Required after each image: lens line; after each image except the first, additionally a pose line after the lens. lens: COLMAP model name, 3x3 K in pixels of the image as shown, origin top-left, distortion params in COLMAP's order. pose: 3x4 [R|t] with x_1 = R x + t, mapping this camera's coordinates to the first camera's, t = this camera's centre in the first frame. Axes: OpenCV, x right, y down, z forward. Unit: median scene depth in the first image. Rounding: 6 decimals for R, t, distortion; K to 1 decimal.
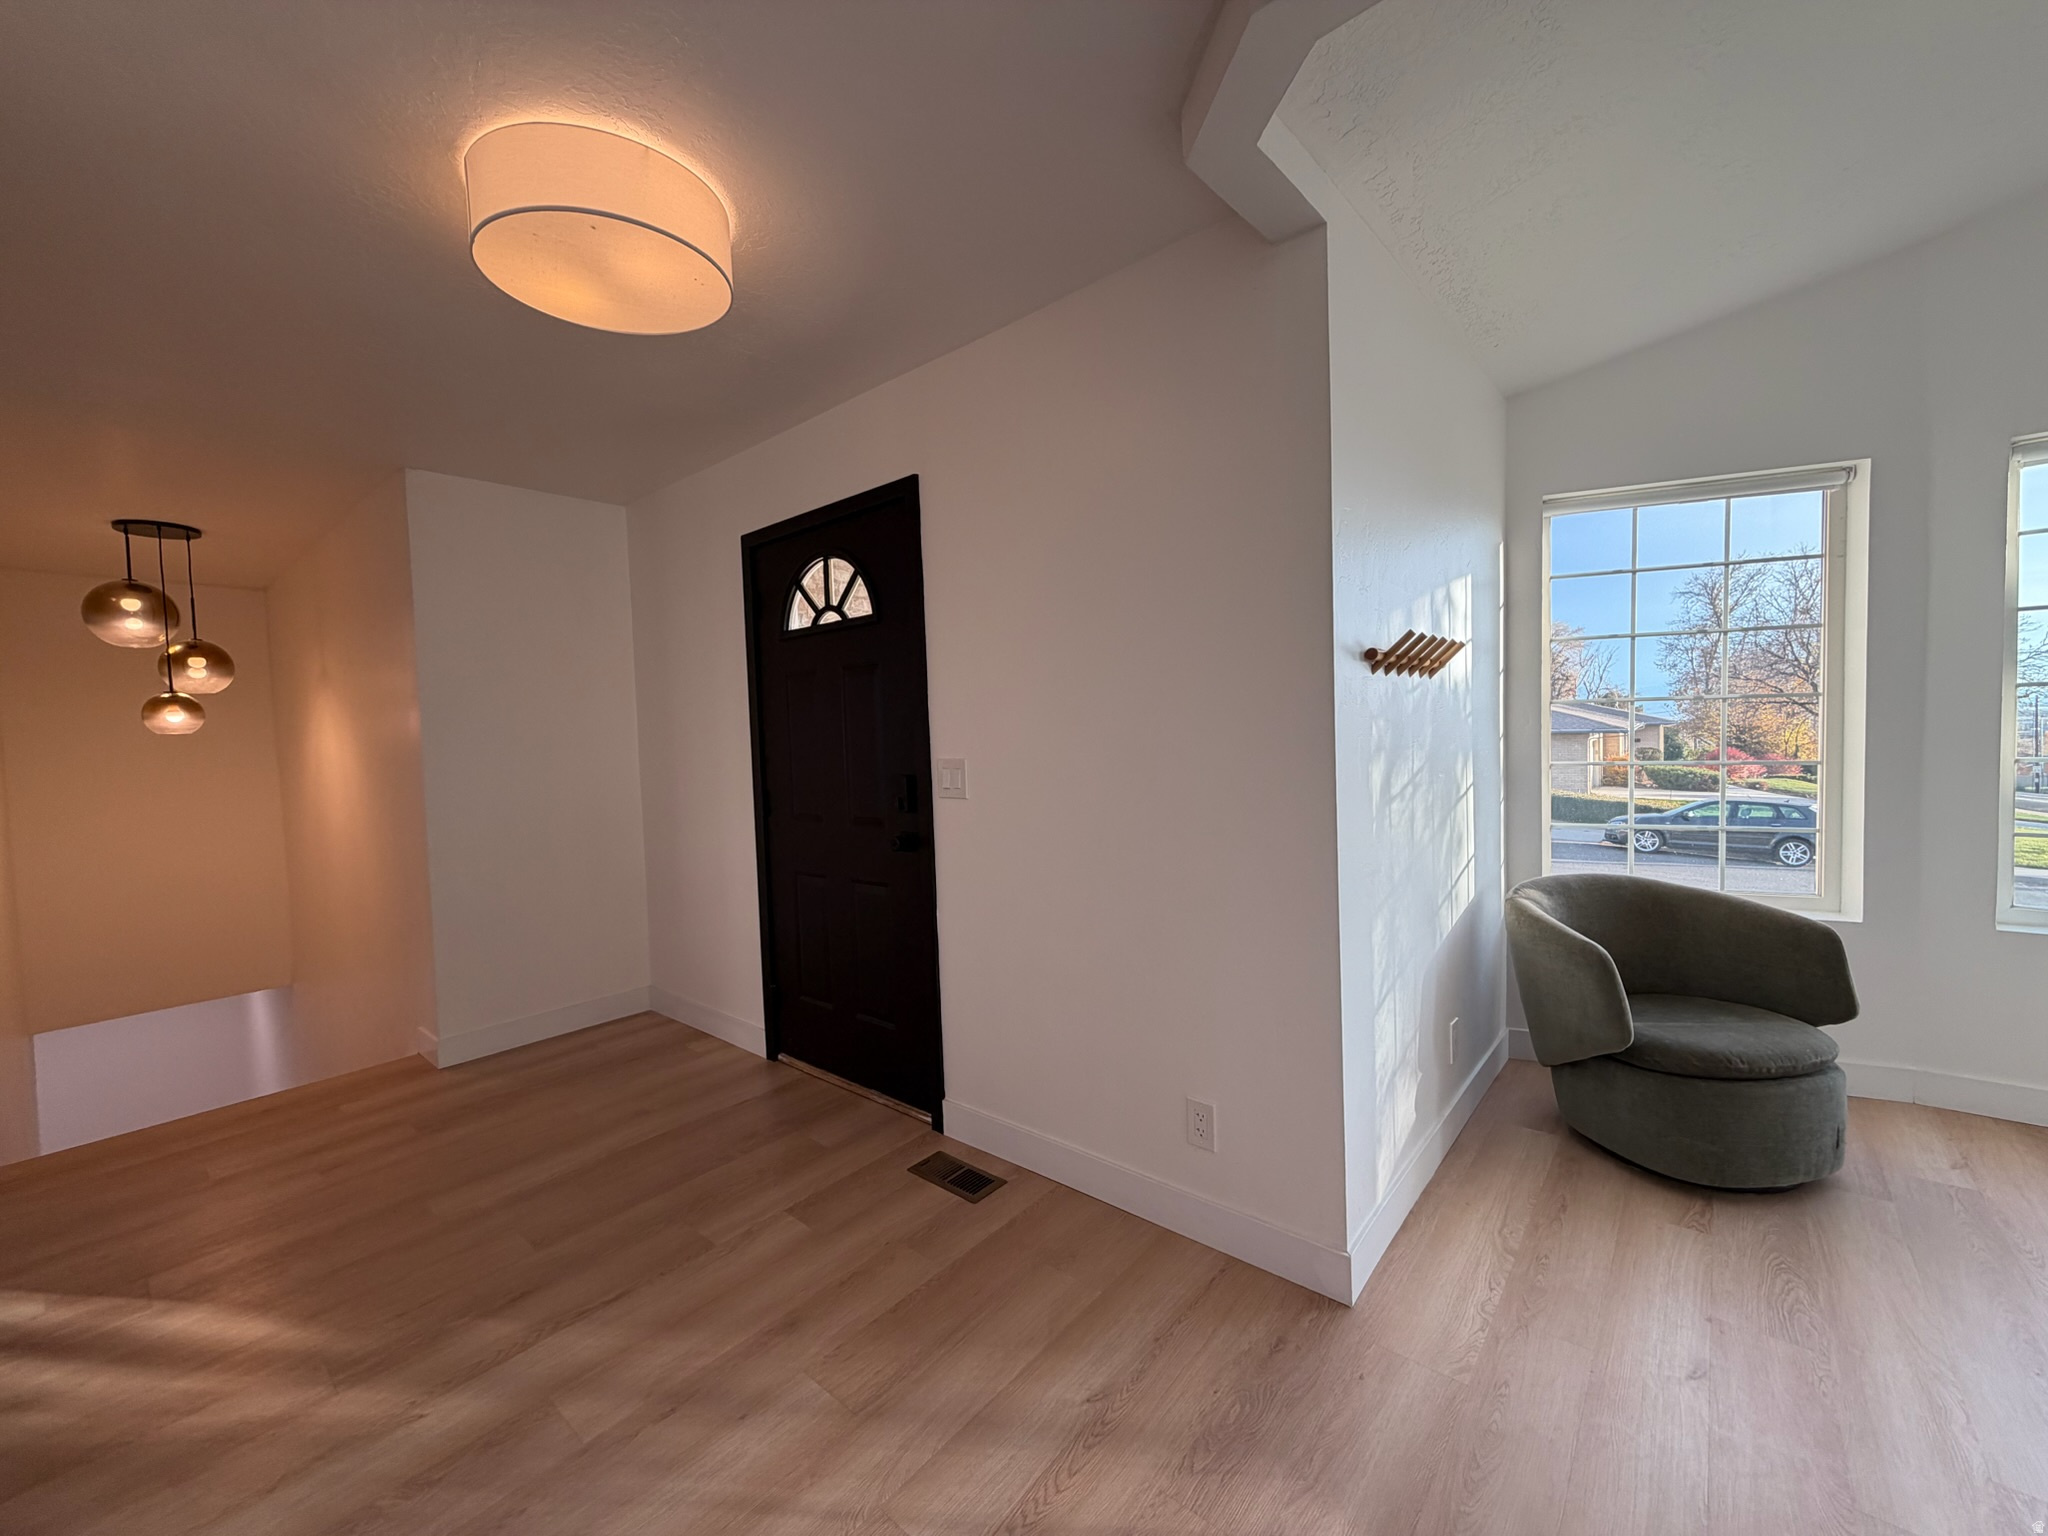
lens RADIAL K [[819.5, 0, 1021.5], [0, 819.5, 770.1], [0, 0, 1]] dist [0.001839, 0.000956]
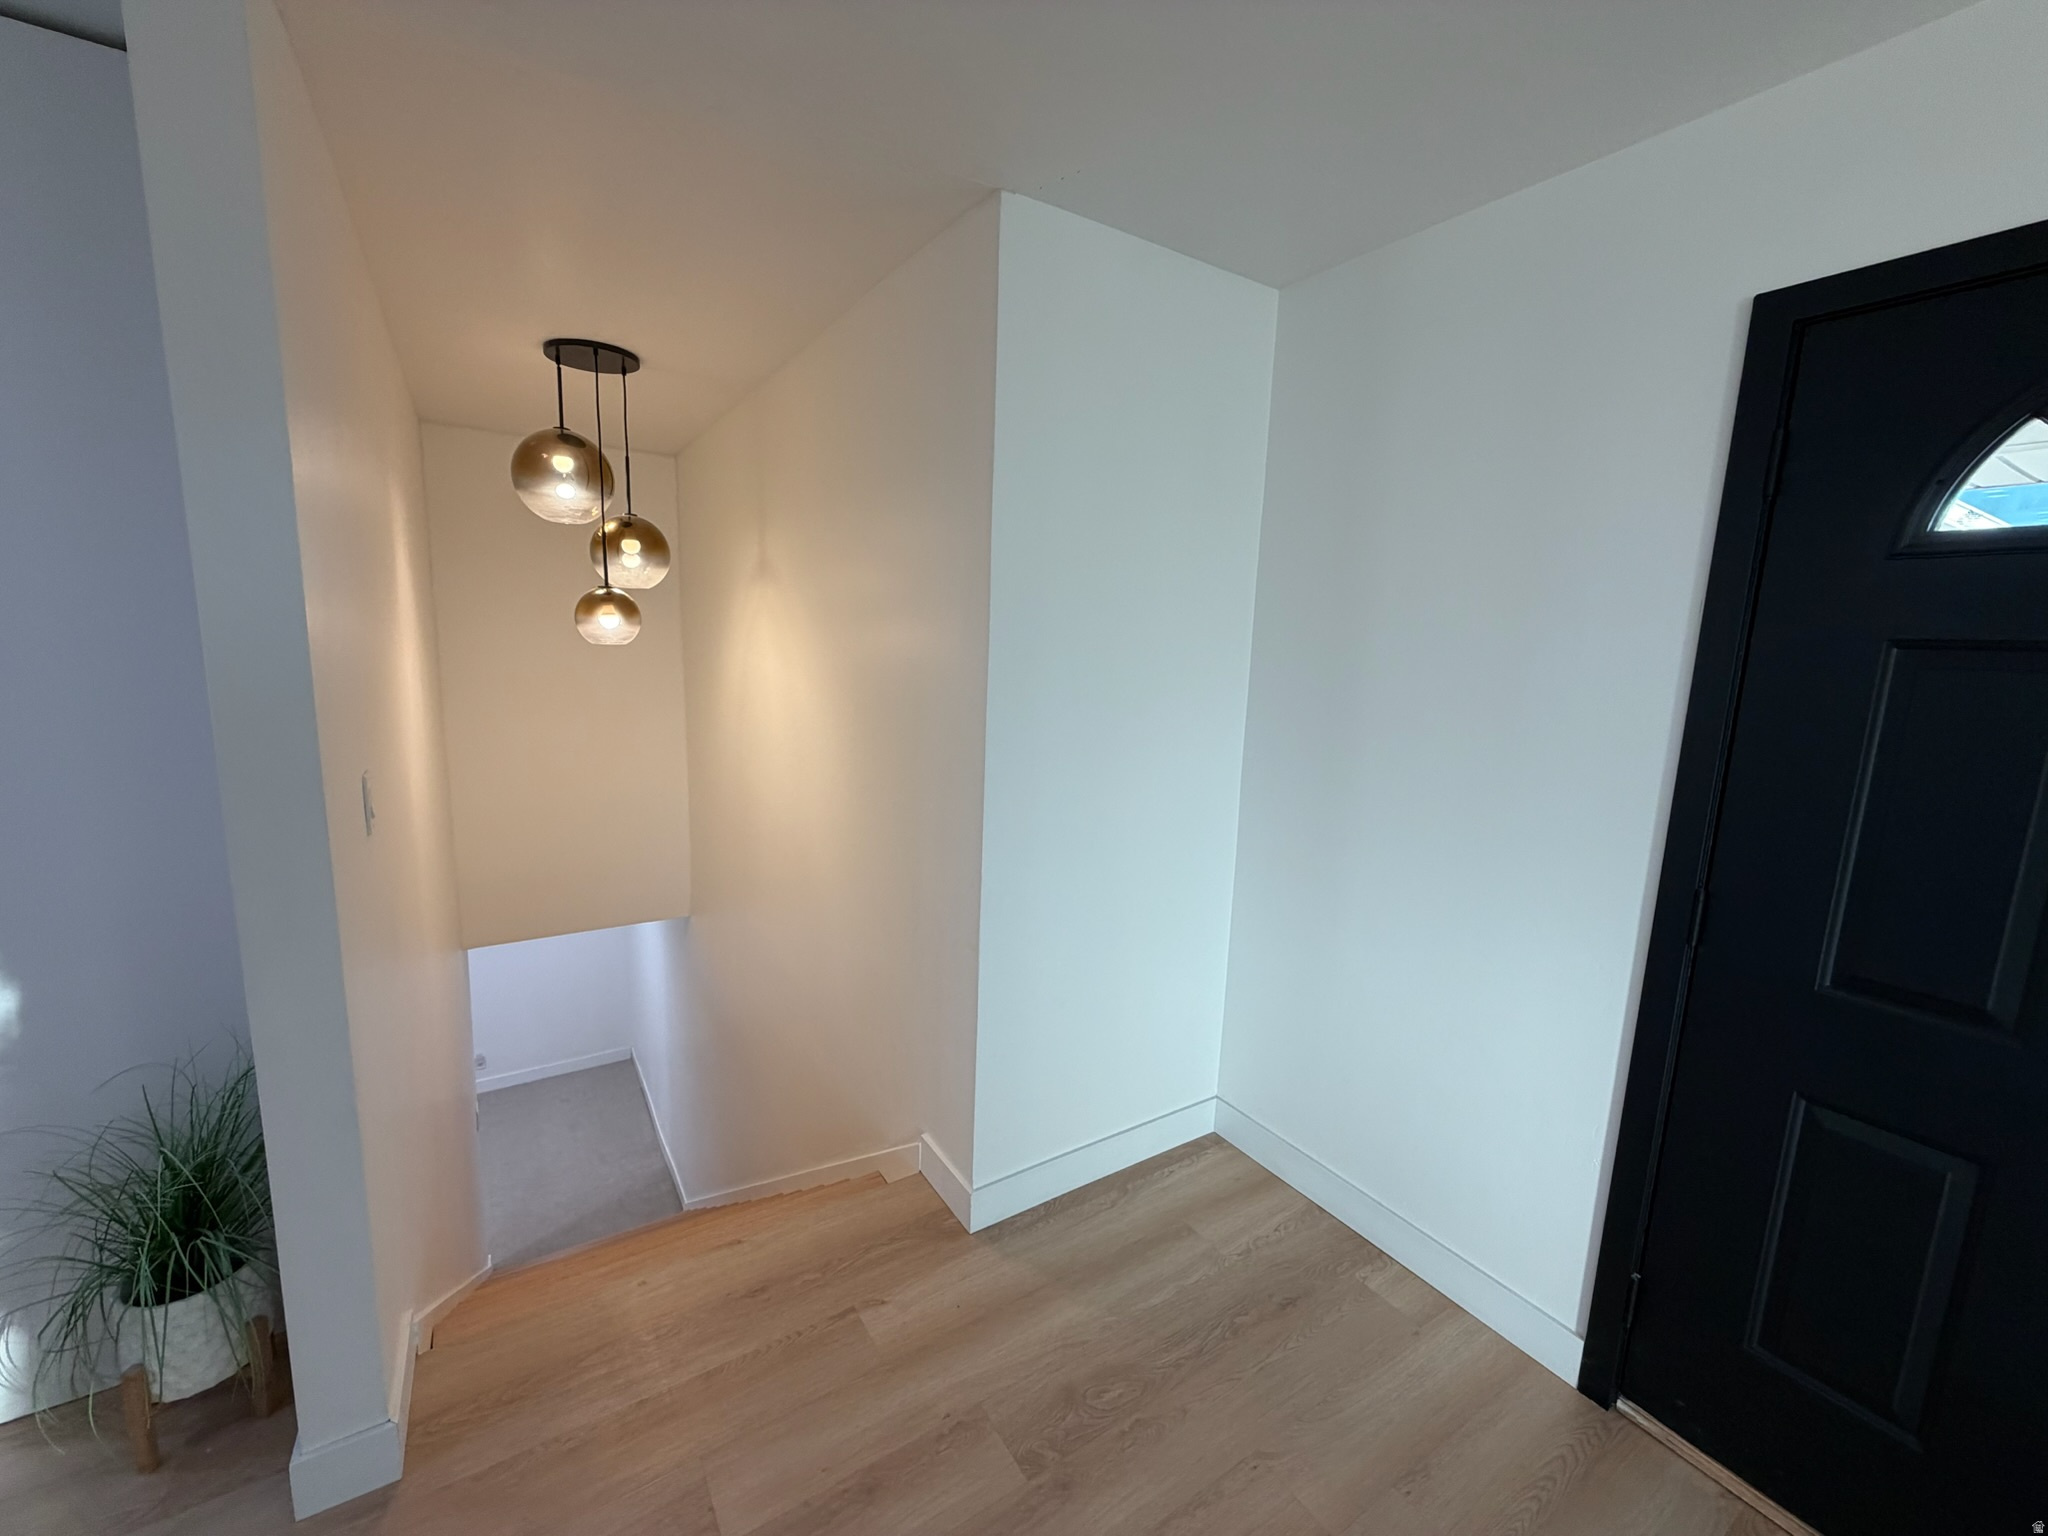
lens RADIAL K [[819.5, 0, 1019.6], [0, 819.5, 768.3], [0, 0, 1]] dist [0.001839, 0.000956]
pose [[0.956470, 0.110648, -0.270039, -0.453080], [-0.077395, 0.988376, 0.130853, -0.057792], [0.281379, -0.104258, 0.953916, 0.377425]]
